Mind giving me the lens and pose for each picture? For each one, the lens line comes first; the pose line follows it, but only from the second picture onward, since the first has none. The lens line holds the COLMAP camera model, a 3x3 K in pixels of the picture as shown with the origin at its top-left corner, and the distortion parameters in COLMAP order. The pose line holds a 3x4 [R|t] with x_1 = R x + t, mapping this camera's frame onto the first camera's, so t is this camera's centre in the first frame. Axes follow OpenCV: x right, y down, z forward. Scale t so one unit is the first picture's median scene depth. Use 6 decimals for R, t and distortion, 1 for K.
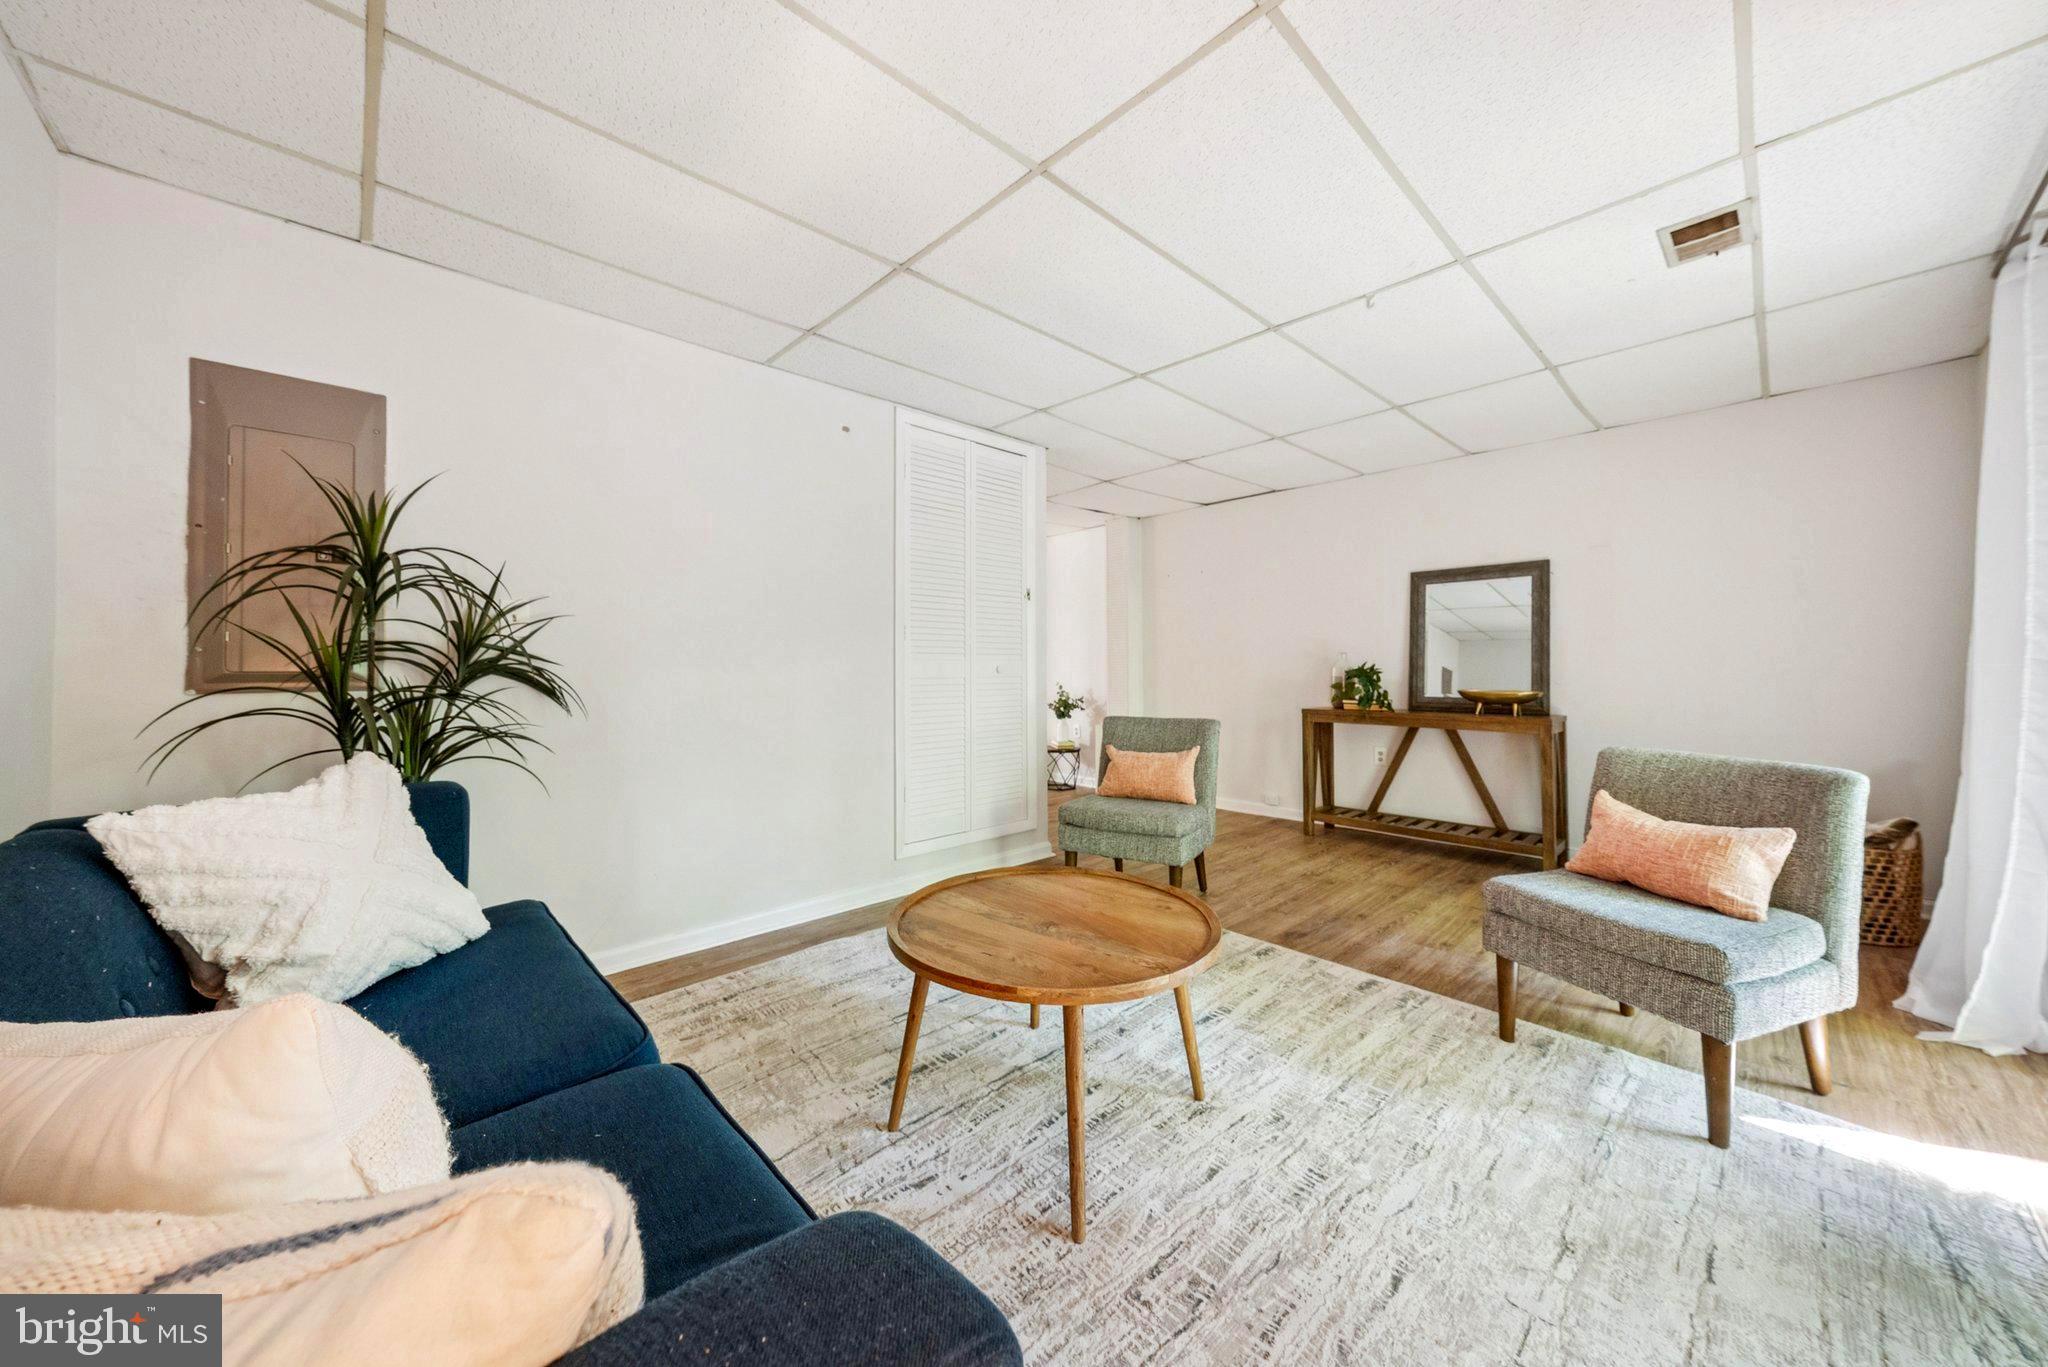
lens RADIAL K [[704.0, 0, 1018.0], [0, 704.0, 659.3], [0, 0, 1]] dist [0.000320, 0.000024]
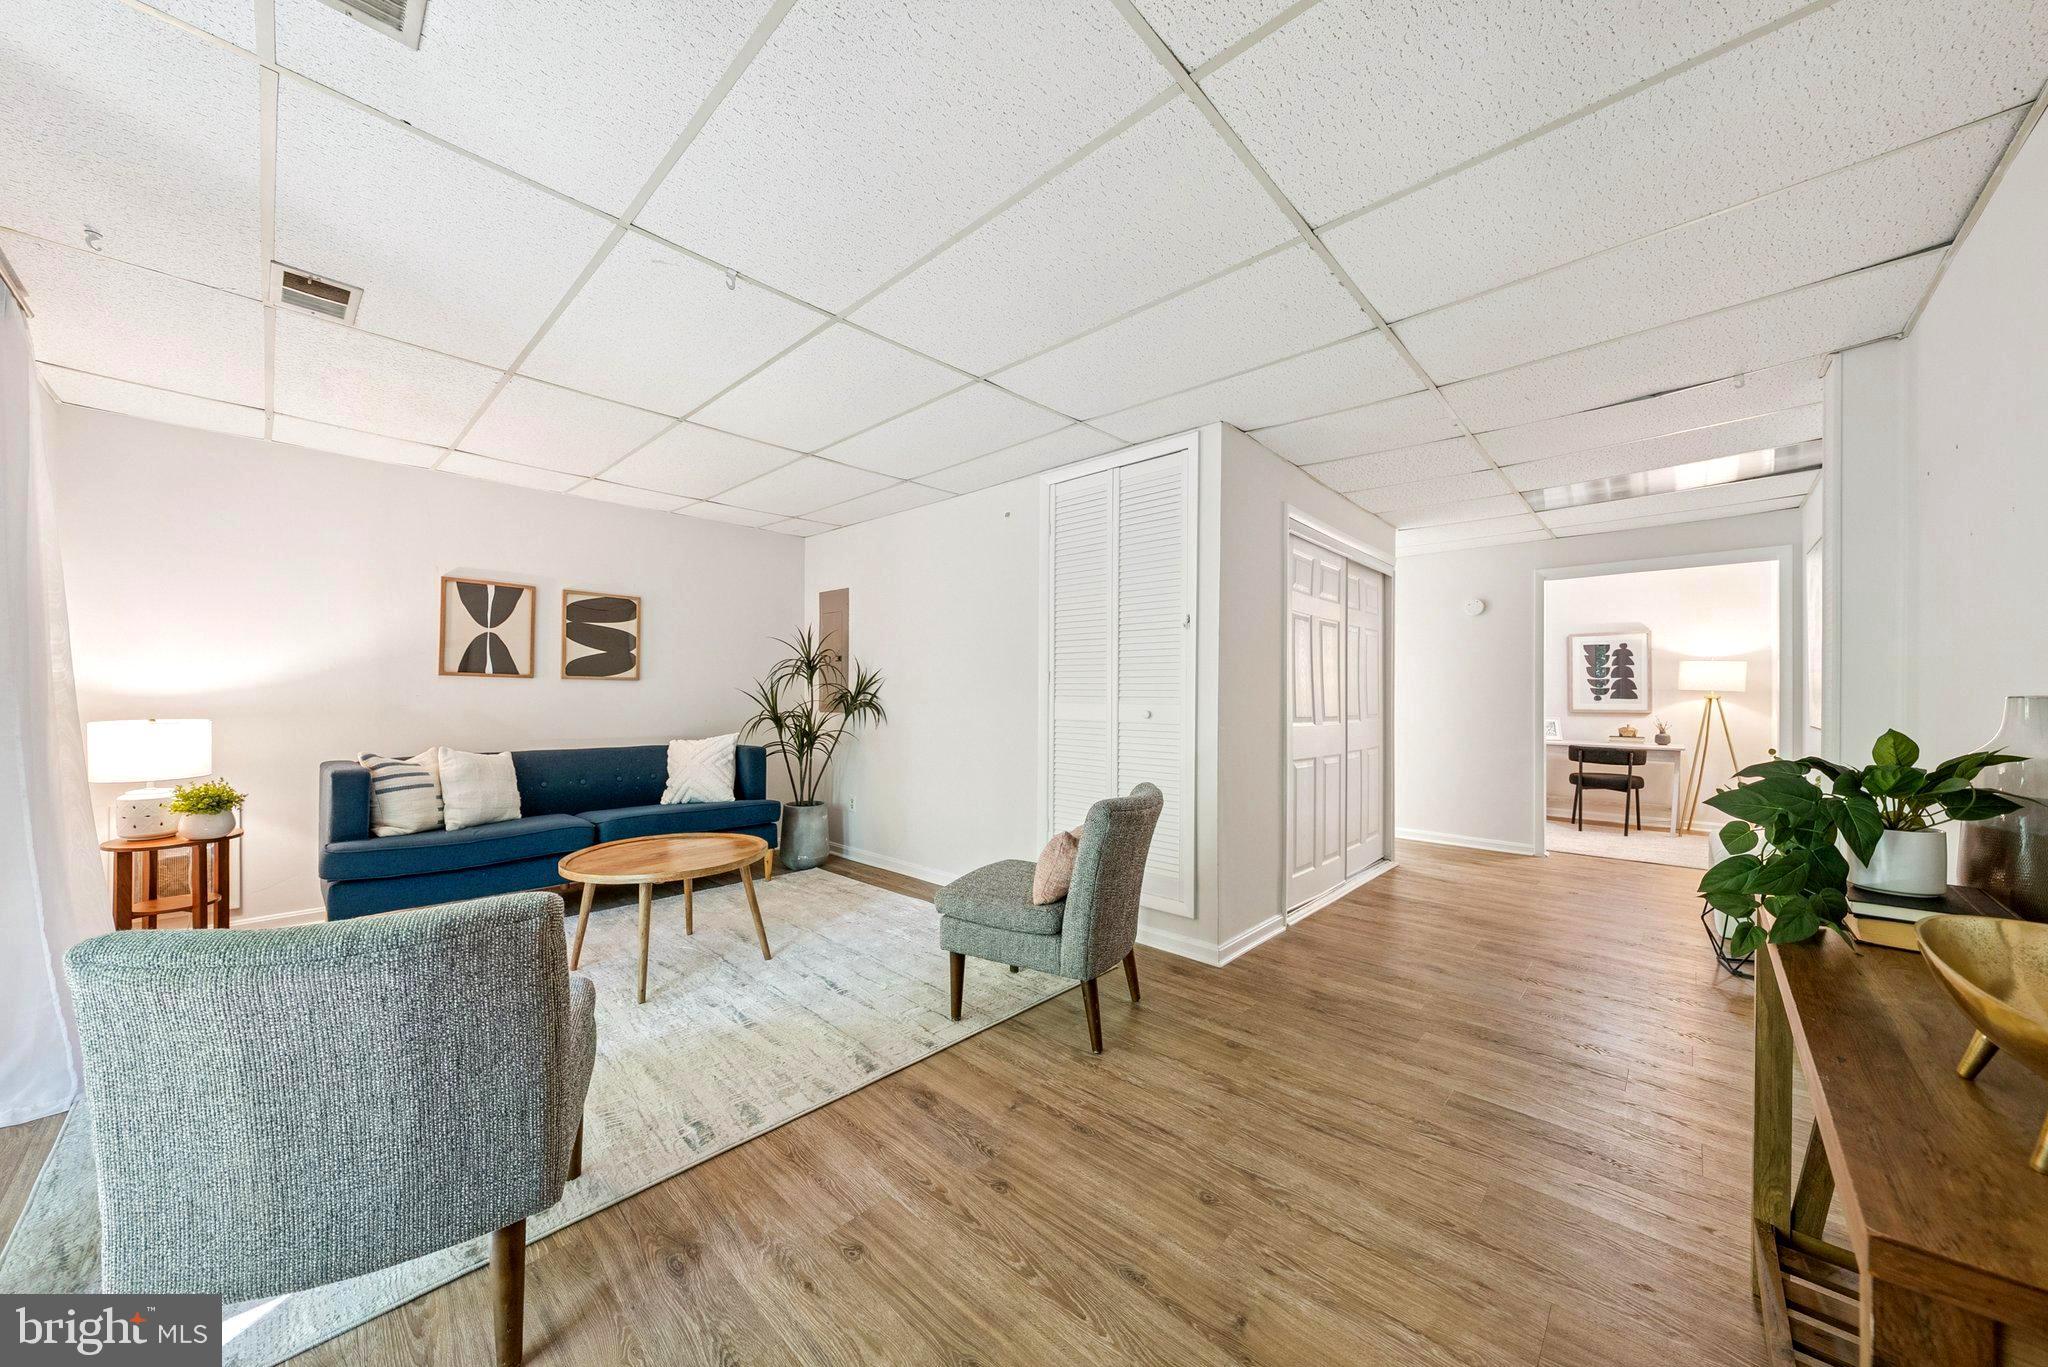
lens RADIAL K [[715.8, 0, 1018.0], [0, 715.8, 694.2], [0, 0, 1]] dist [-0.000233, -0.000019]
pose [[0.057826, -0.007615, -0.998298, 1.103287], [-0.003183, 0.999964, -0.007812, -0.004044], [0.998322, 0.003629, 0.057800, 1.044568]]
